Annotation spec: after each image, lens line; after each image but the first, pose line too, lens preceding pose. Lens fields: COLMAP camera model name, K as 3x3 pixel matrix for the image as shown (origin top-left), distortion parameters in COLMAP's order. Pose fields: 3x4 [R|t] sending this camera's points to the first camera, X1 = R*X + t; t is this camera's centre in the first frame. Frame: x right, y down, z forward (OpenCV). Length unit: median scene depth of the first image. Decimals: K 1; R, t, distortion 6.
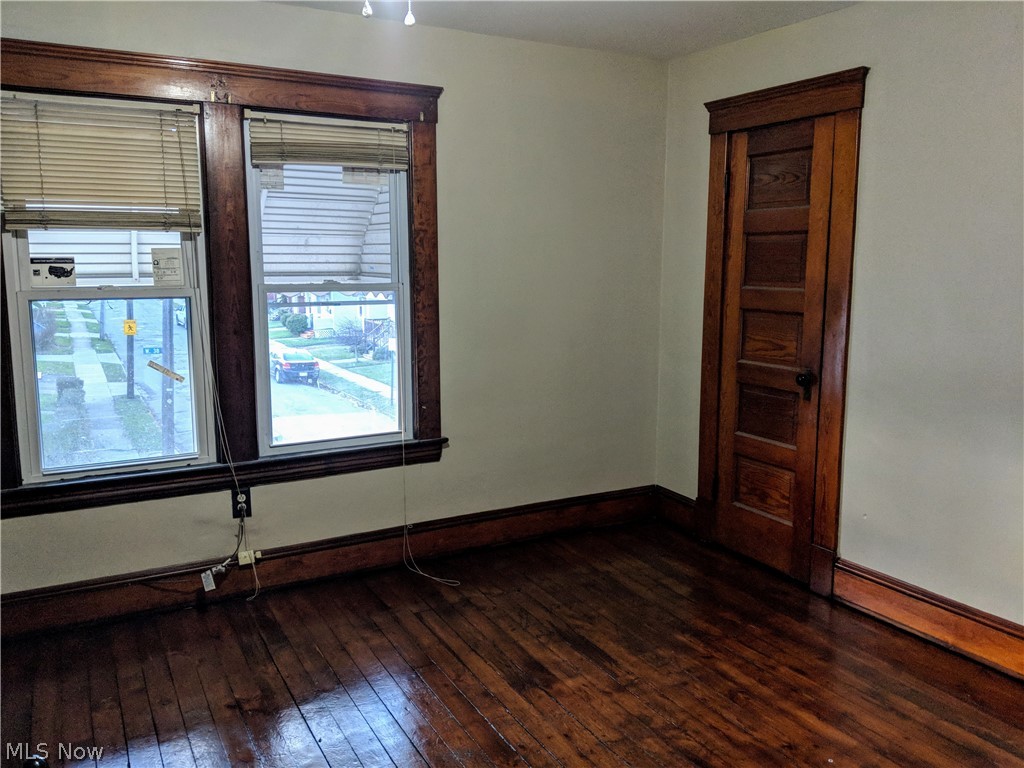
lens RADIAL K [[820.1, 0, 512.0], [0, 820.1, 384.0], [0, 0, 1]] dist [0.077197, -0.136286]
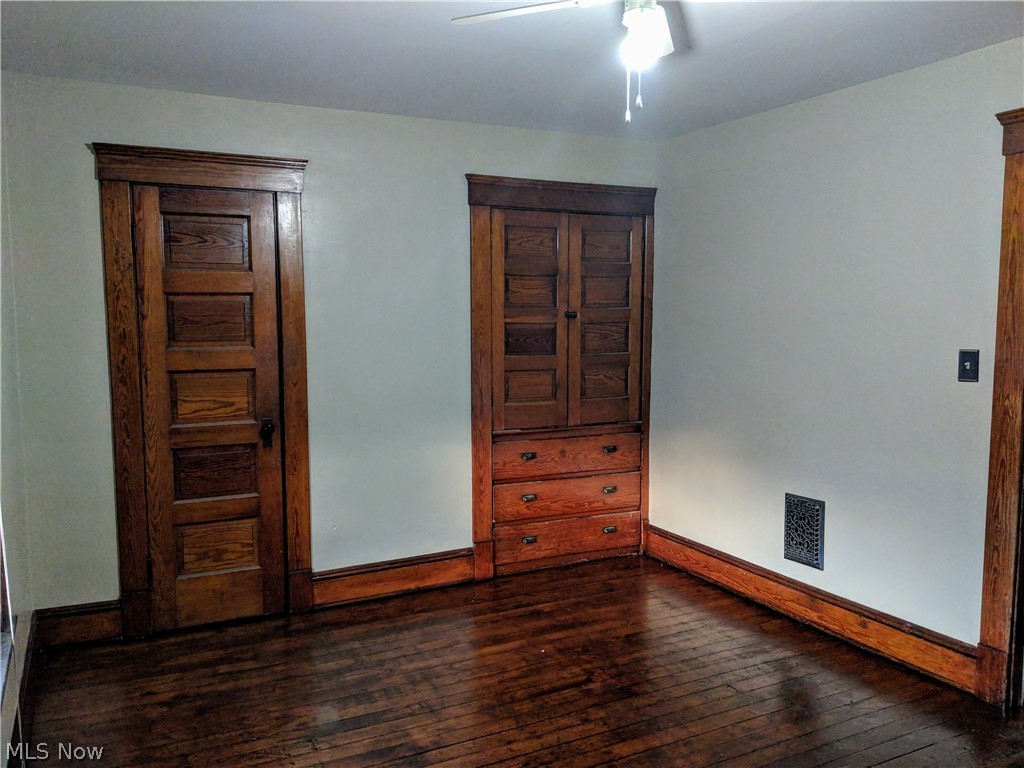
lens RADIAL K [[820.1, 0, 512.0], [0, 820.1, 384.0], [0, 0, 1]] dist [0.077197, -0.136286]
pose [[0.020055, -0.088856, 0.995843, -0.688563], [0.154006, 0.984430, 0.084736, -0.100900], [-0.987866, 0.151666, 0.033427, 0.603917]]
